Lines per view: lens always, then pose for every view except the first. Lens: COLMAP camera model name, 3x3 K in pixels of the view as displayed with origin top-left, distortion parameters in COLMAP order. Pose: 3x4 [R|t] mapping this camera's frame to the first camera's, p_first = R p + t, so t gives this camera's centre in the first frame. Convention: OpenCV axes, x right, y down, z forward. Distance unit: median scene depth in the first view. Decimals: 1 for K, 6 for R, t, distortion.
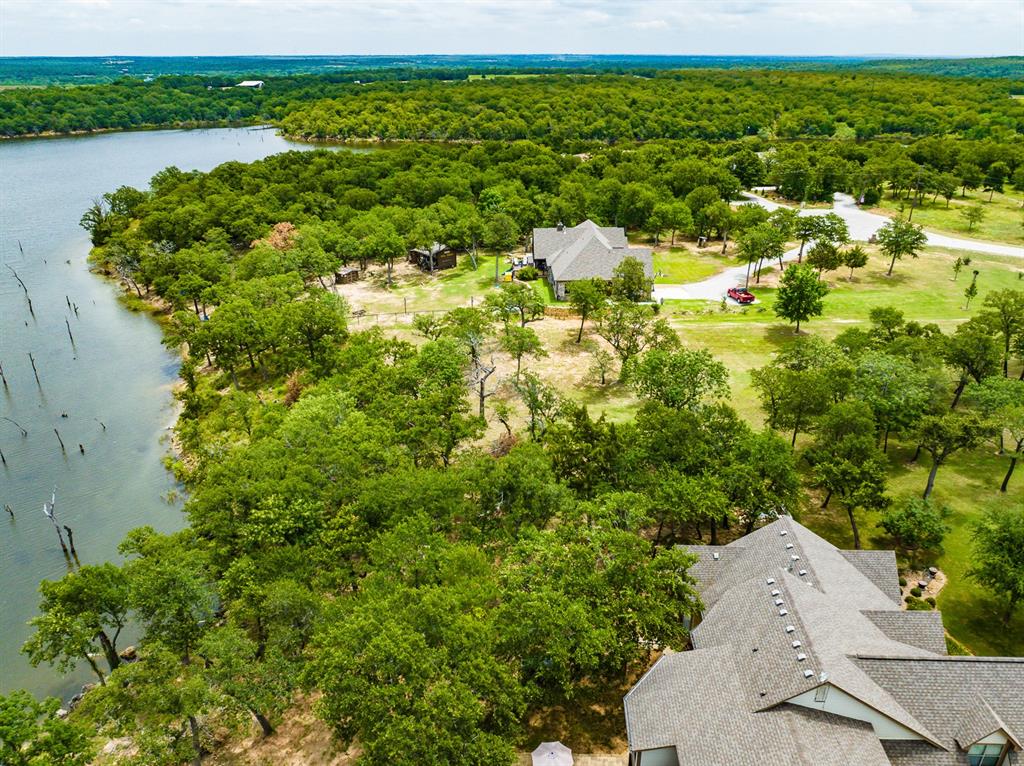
lens RADIAL K [[730.1, 0, 507.4], [0, 730.1, 380.2], [0, 0, 1]] dist [-0.037936, 0.022529]
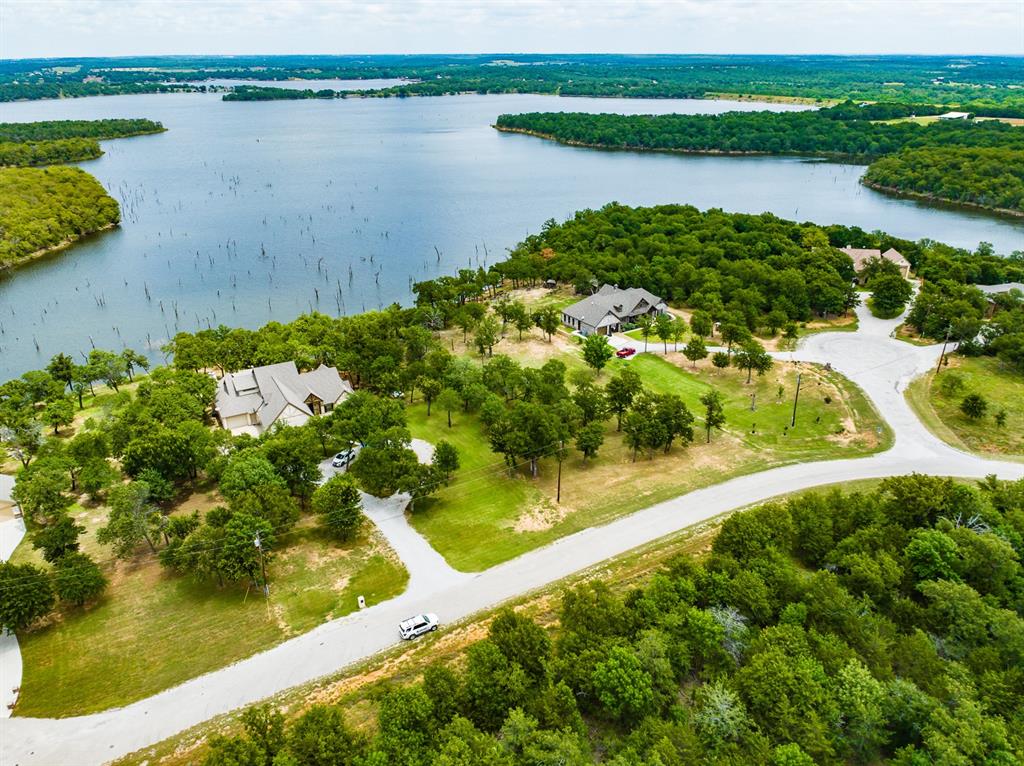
lens RADIAL K [[722.0, 0, 525.4], [0, 722.0, 384.5], [0, 0, 1]] dist [-0.021605, 0.008238]
pose [[0.535795, 0.353501, -0.766786, 0.393746], [-0.341706, 0.921230, 0.185934, -0.074381], [0.772115, 0.162393, 0.614384, -0.036343]]
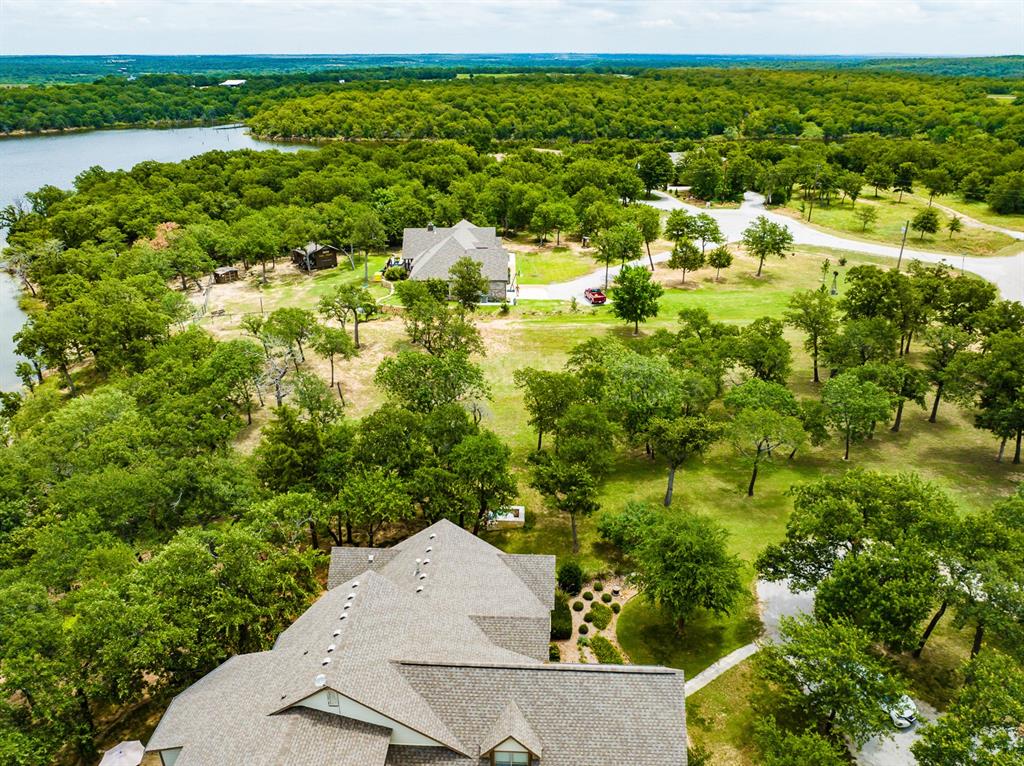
lens RADIAL K [[730.1, 0, 507.4], [0, 730.1, 380.2], [0, 0, 1]] dist [-0.037936, 0.022529]
pose [[0.999967, 0.003894, -0.007090, 0.056973], [-0.003885, 0.999992, 0.001325, -0.000573], [0.007095, -0.001298, 0.999974, 0.000327]]
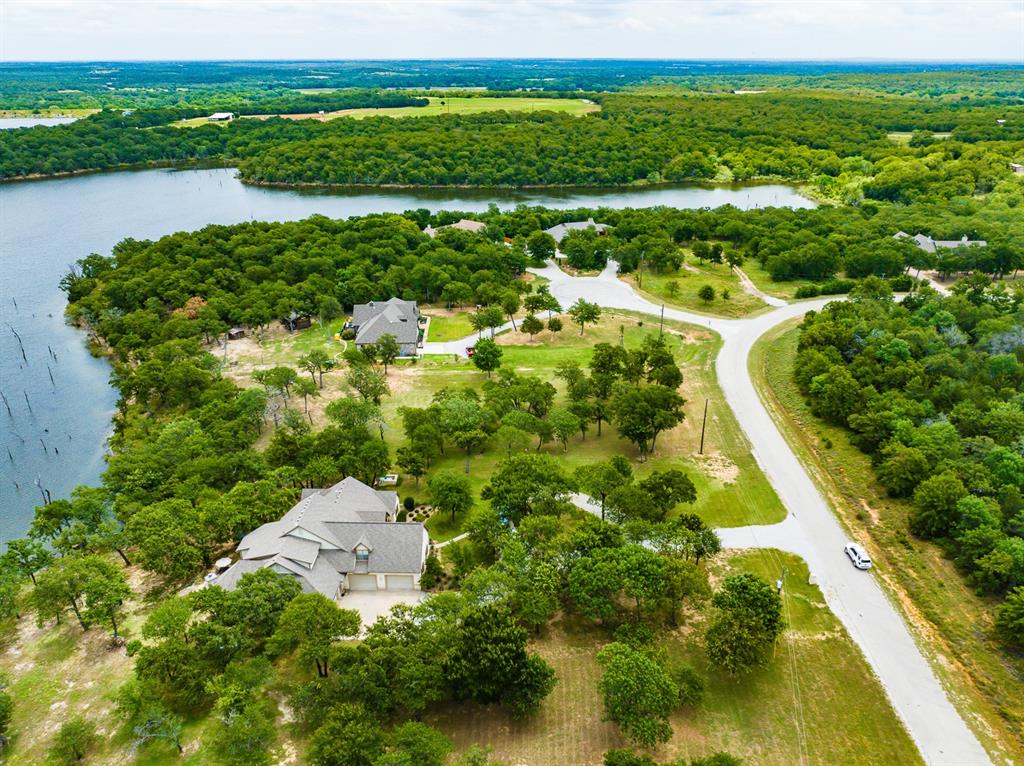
lens RADIAL K [[726.8, 0, 511.5], [0, 726.8, 380.8], [0, 0, 1]] dist [-0.036905, 0.021368]
pose [[0.999805, -0.005353, 0.019021, 0.103704], [0.005349, 0.999986, 0.000243, -0.014568], [-0.019022, -0.000141, 0.999819, -0.164106]]
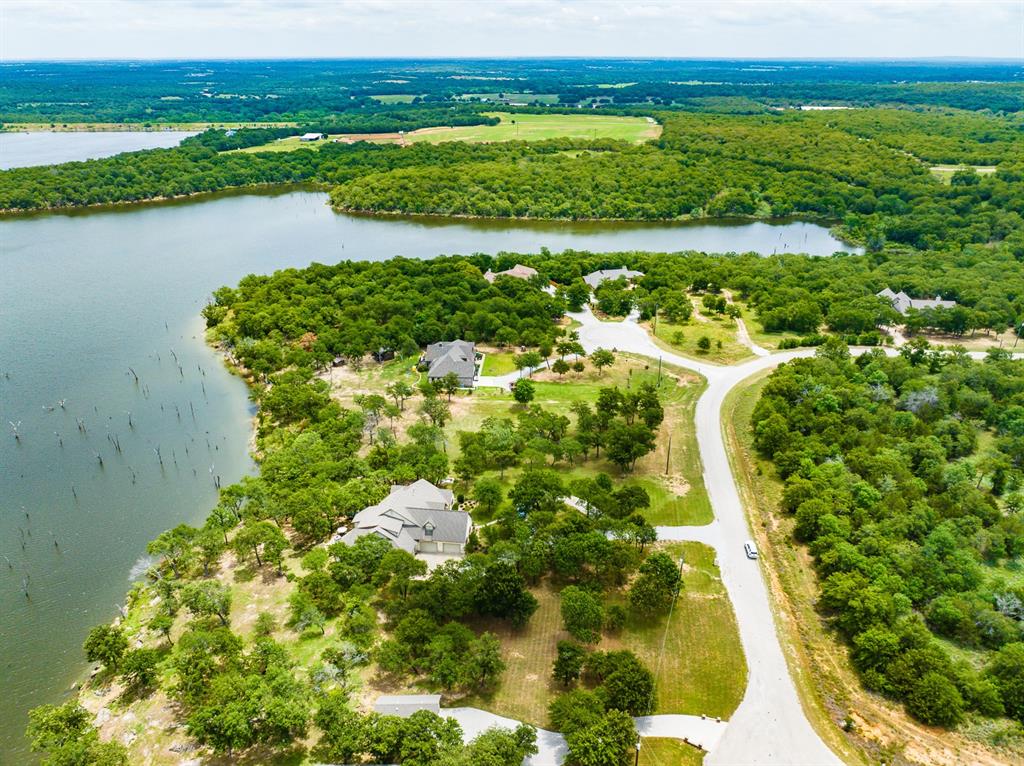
lens RADIAL K [[721.4, 0, 513.8], [0, 721.4, 382.1], [0, 0, 1]] dist [-0.024939, 0.002954]
pose [[0.997268, 0.034931, -0.065082, 0.125707], [-0.034423, 0.999368, 0.008913, -0.040480], [0.065352, -0.006648, 0.997840, -0.302930]]
